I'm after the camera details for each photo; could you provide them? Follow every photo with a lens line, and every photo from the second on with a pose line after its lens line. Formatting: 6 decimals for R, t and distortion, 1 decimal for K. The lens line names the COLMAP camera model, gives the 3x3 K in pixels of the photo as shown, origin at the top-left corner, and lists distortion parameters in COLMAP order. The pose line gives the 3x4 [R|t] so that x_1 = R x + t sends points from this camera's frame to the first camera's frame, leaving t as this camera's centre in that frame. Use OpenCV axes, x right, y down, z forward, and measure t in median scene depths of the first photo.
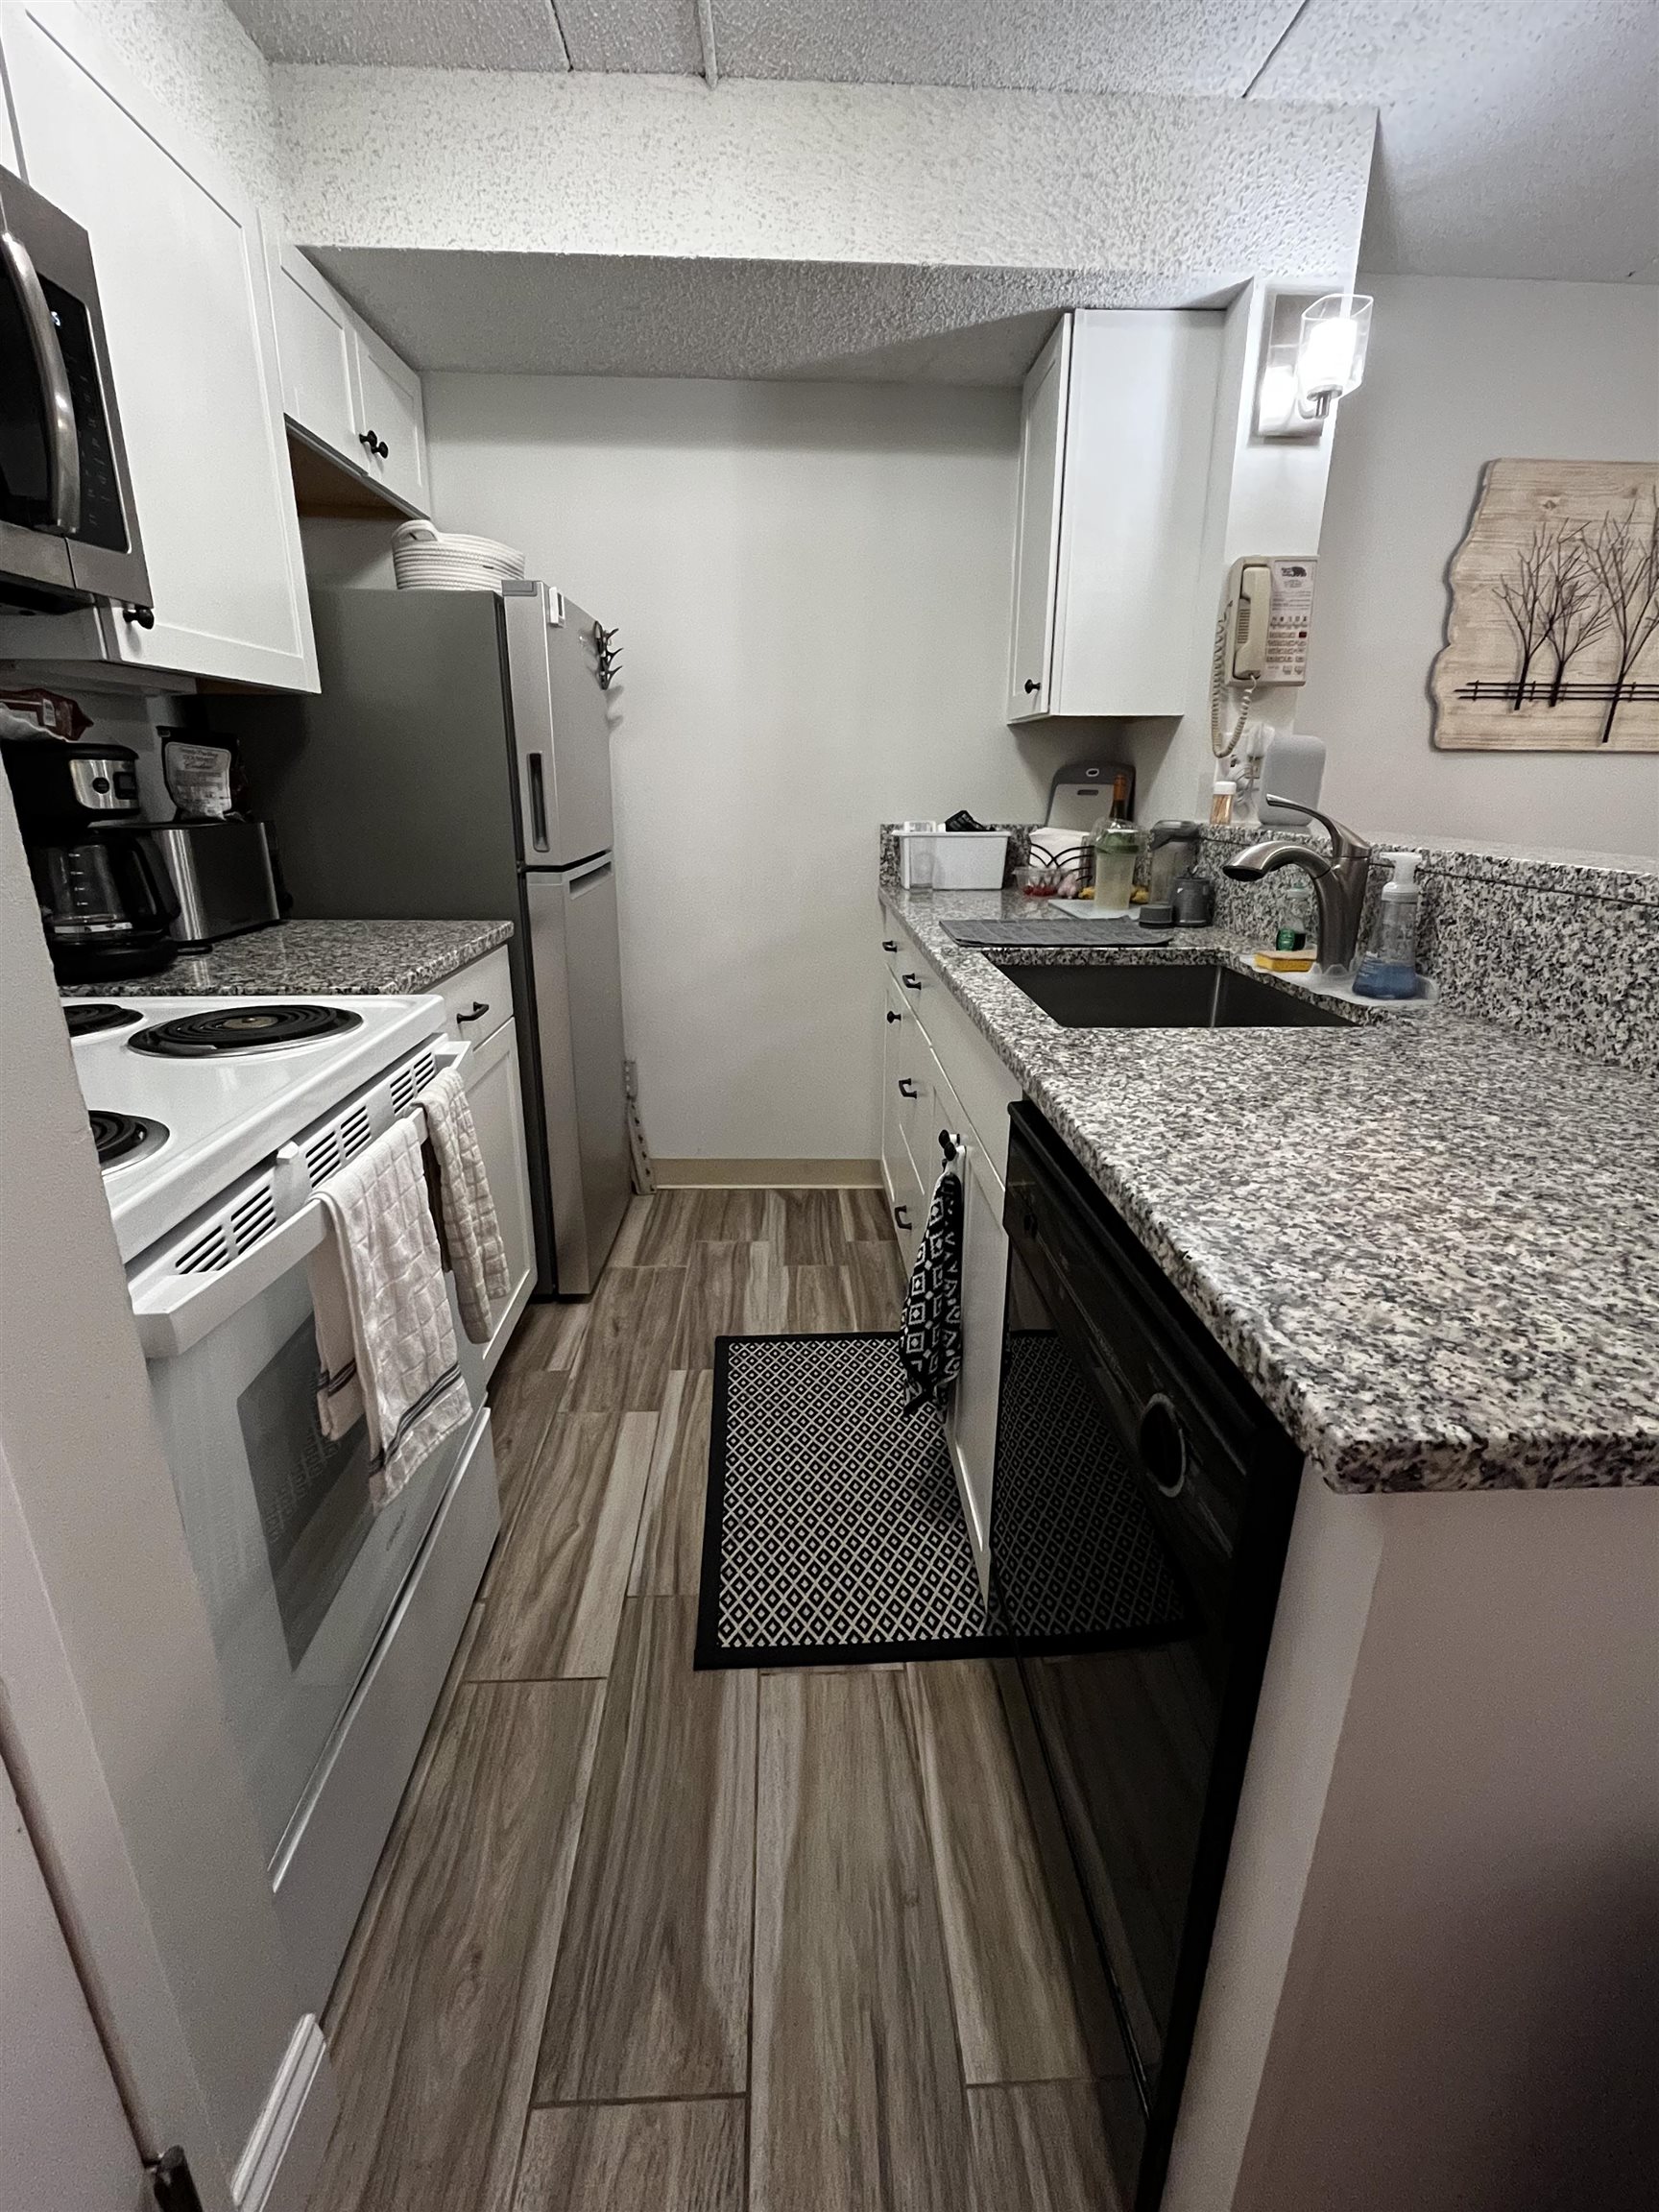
lens RADIAL K [[993.1, 0, 828.2], [0, 993.1, 1104.7], [0, 0, 1]] dist [-0.006708, 0.000712]
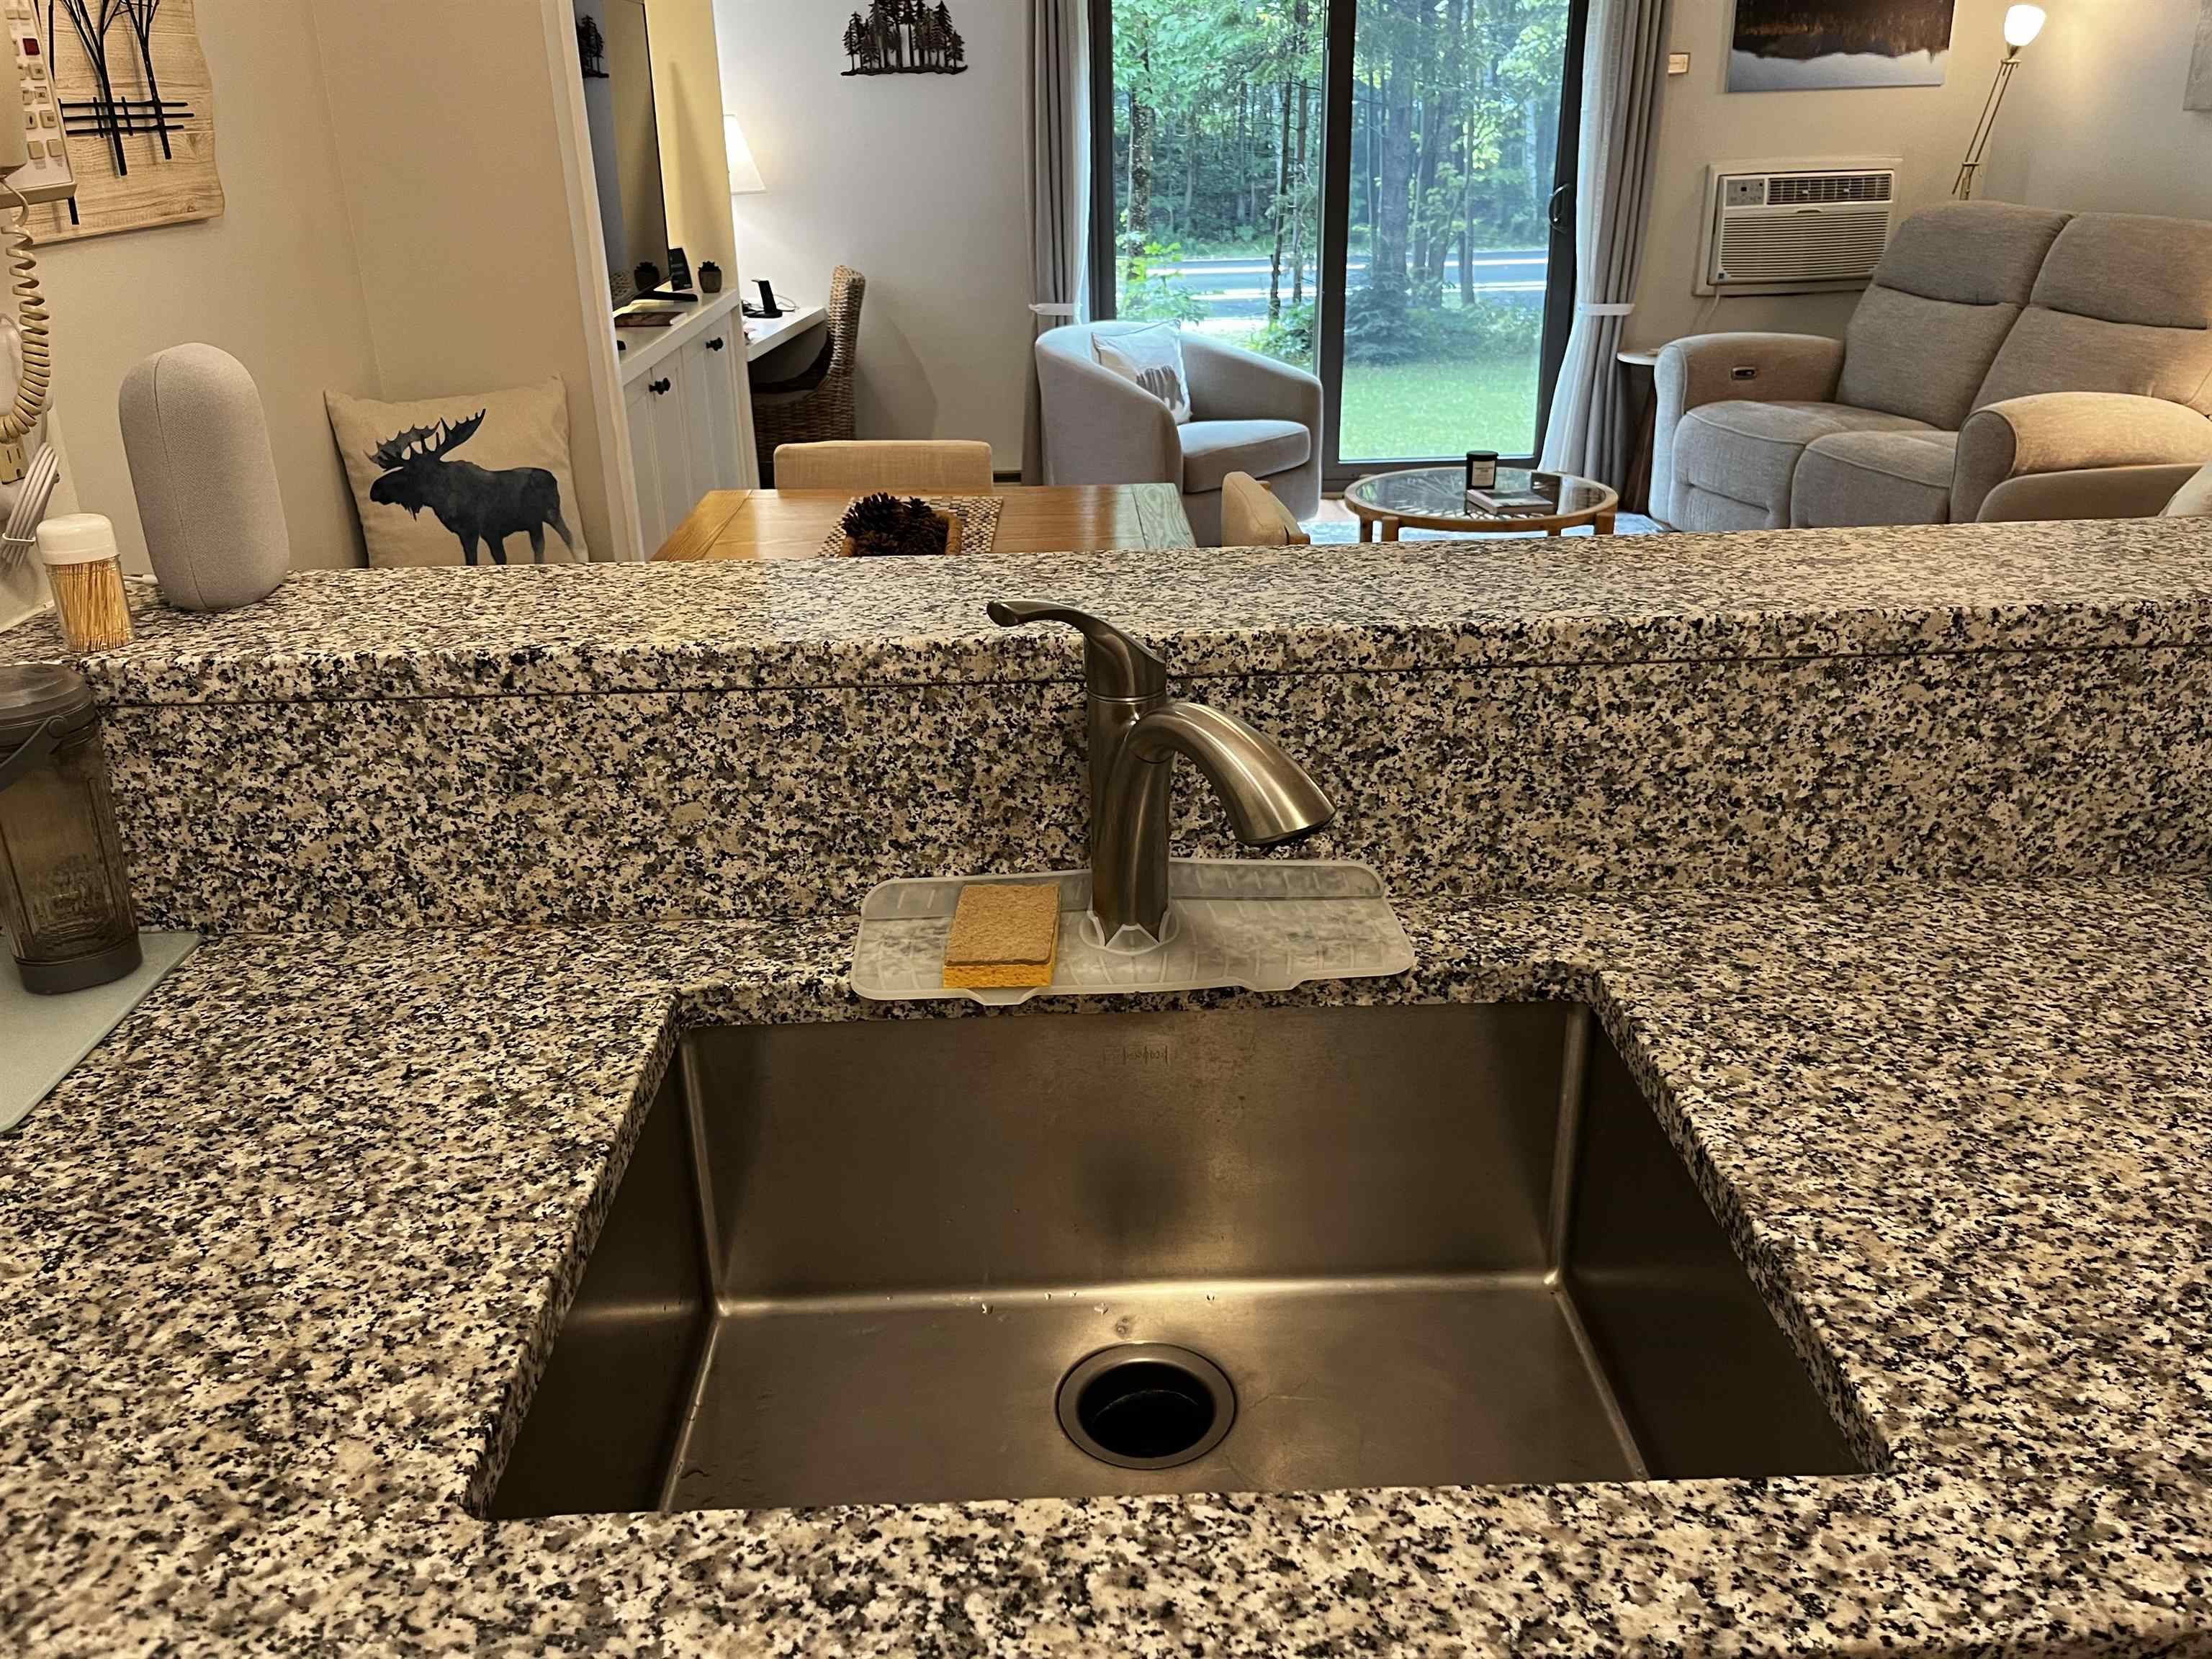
lens RADIAL K [[1701.2, 0, 1086.5], [0, 1701.2, 820.3], [0, 0, 1]] dist [0.054973, -0.081215]
pose [[0.015356, -0.393641, 0.919136, -0.141979], [0.333848, 0.868510, 0.366382, -0.384858], [-0.942502, 0.301226, 0.144753, 0.750418]]
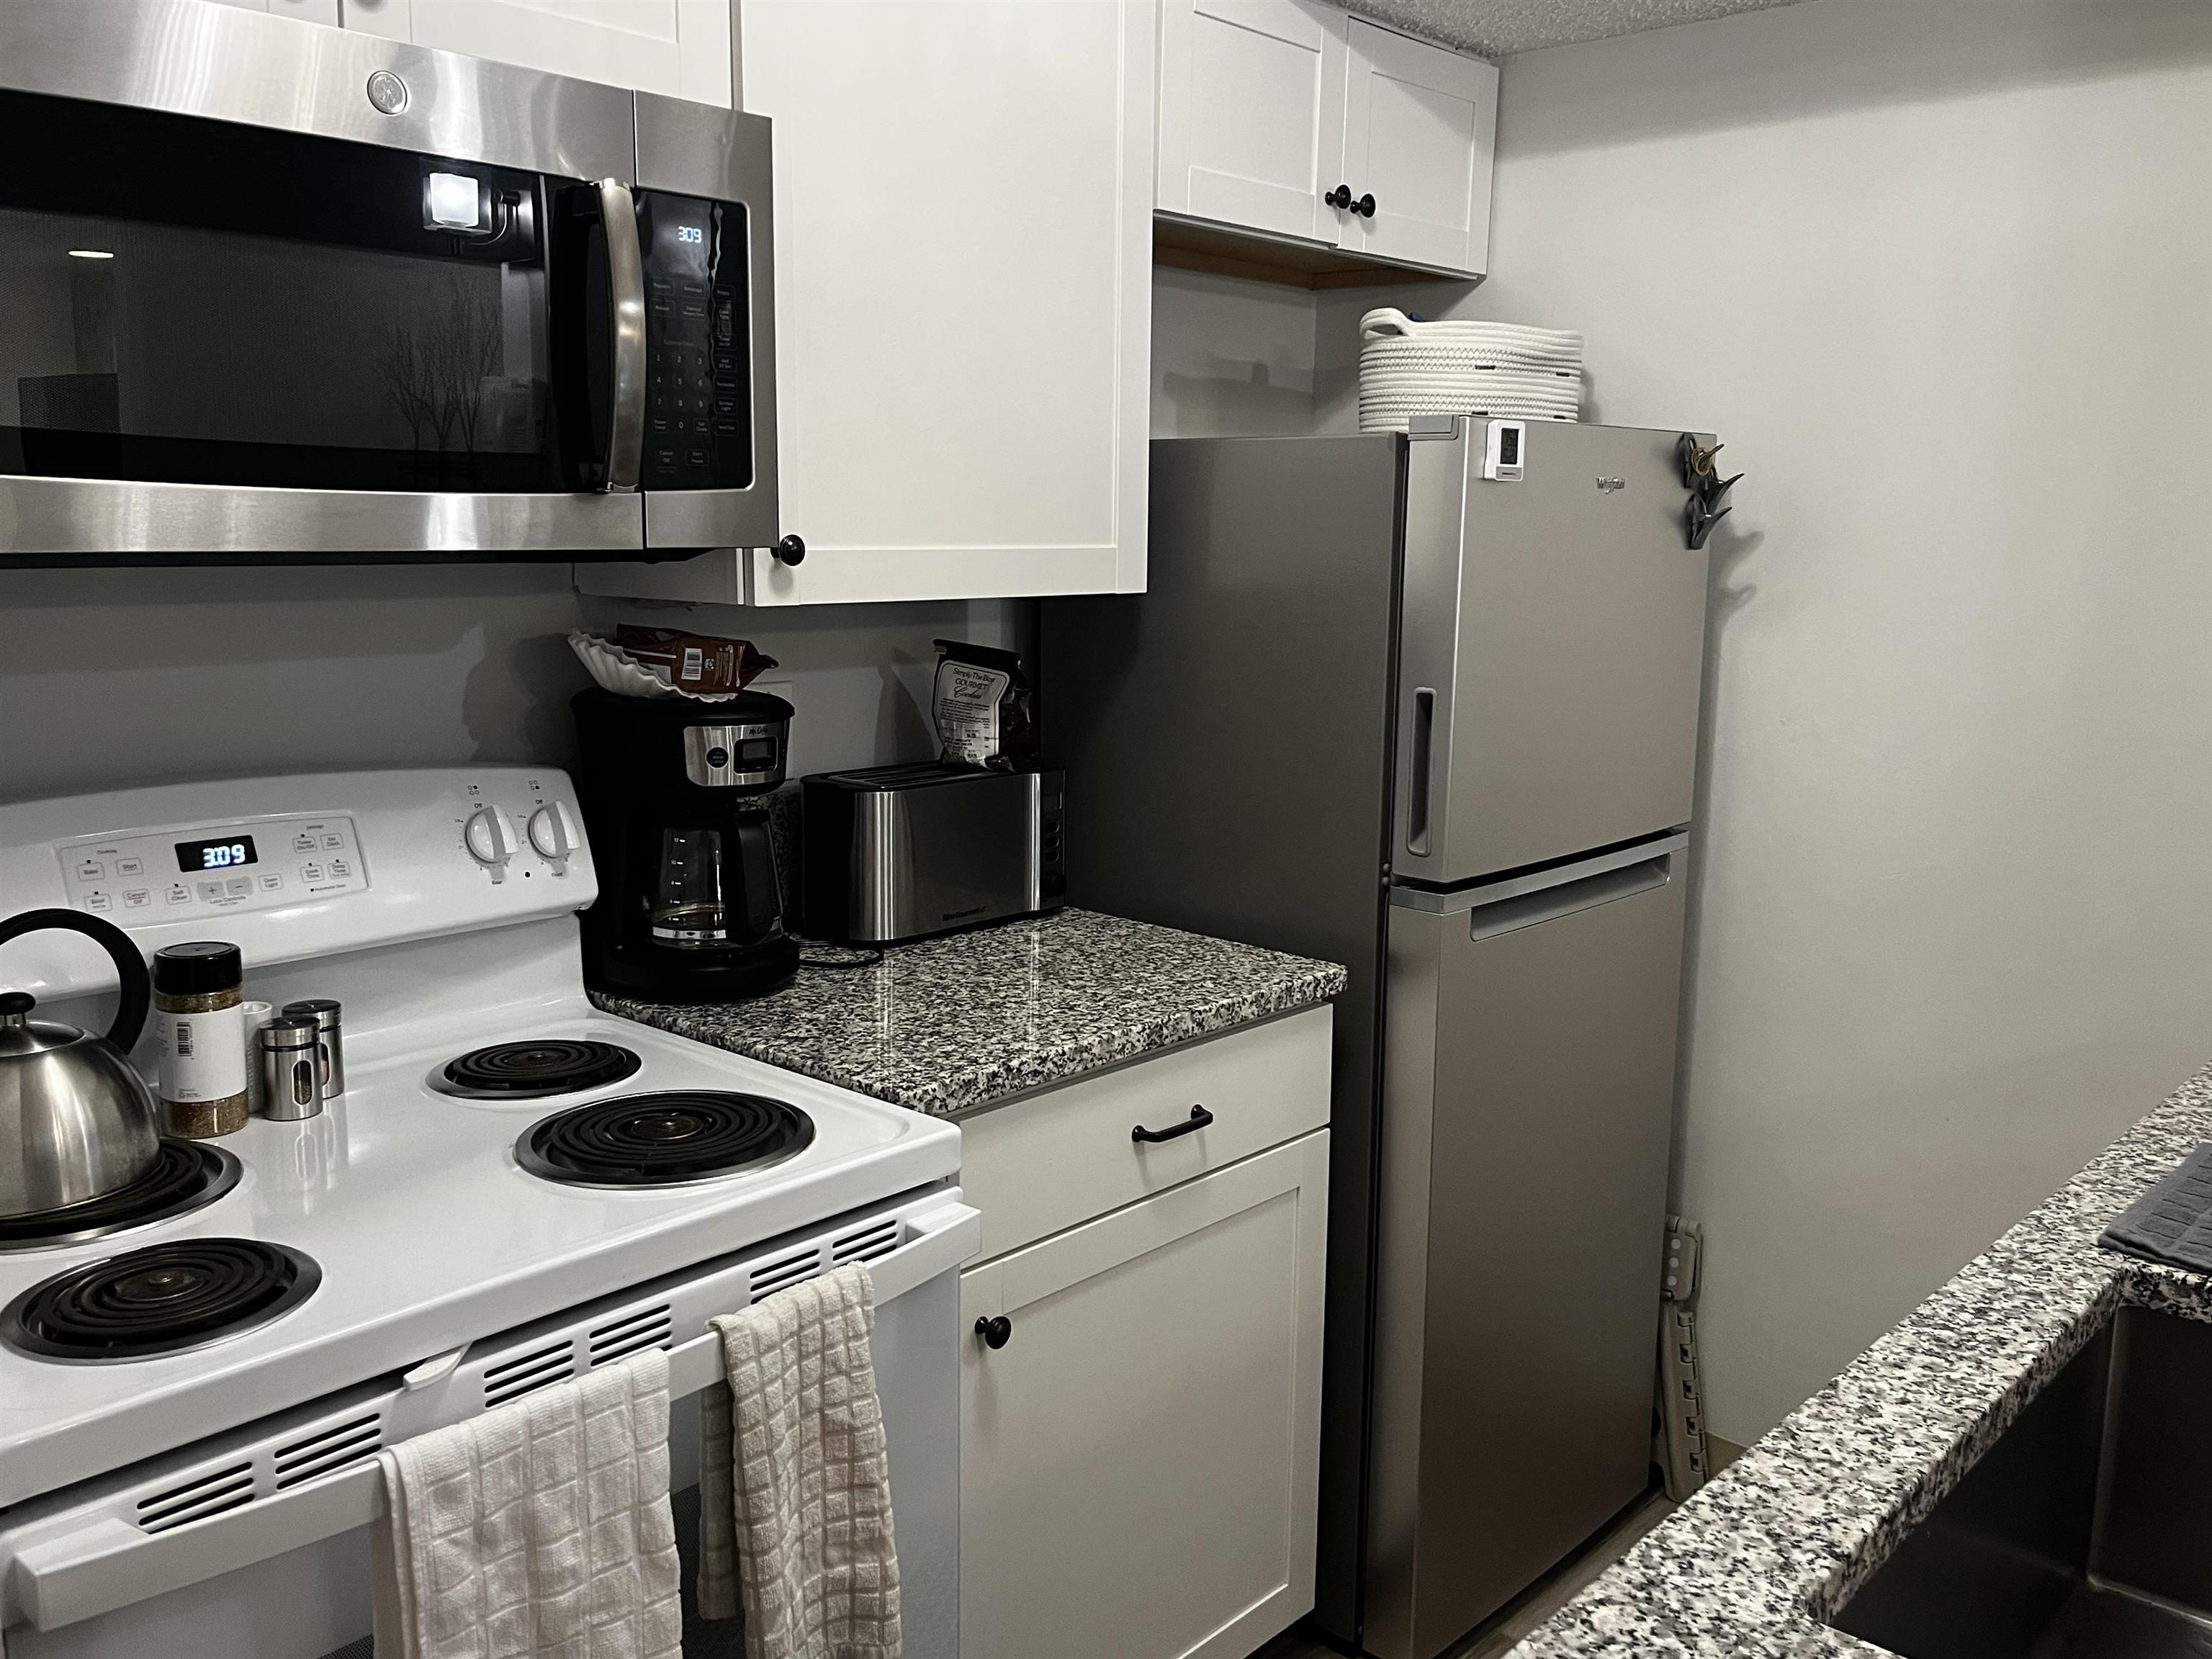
lens RADIAL K [[1822.9, 0, 1114.3], [0, 1822.9, 807.8], [0, 0, 1]] dist [0.030433, -0.011139]
pose [[0.711196, 0.109345, -0.694438, 0.351299], [-0.226238, 0.970878, -0.078825, -0.182517], [0.665595, 0.213168, 0.715222, 0.151928]]
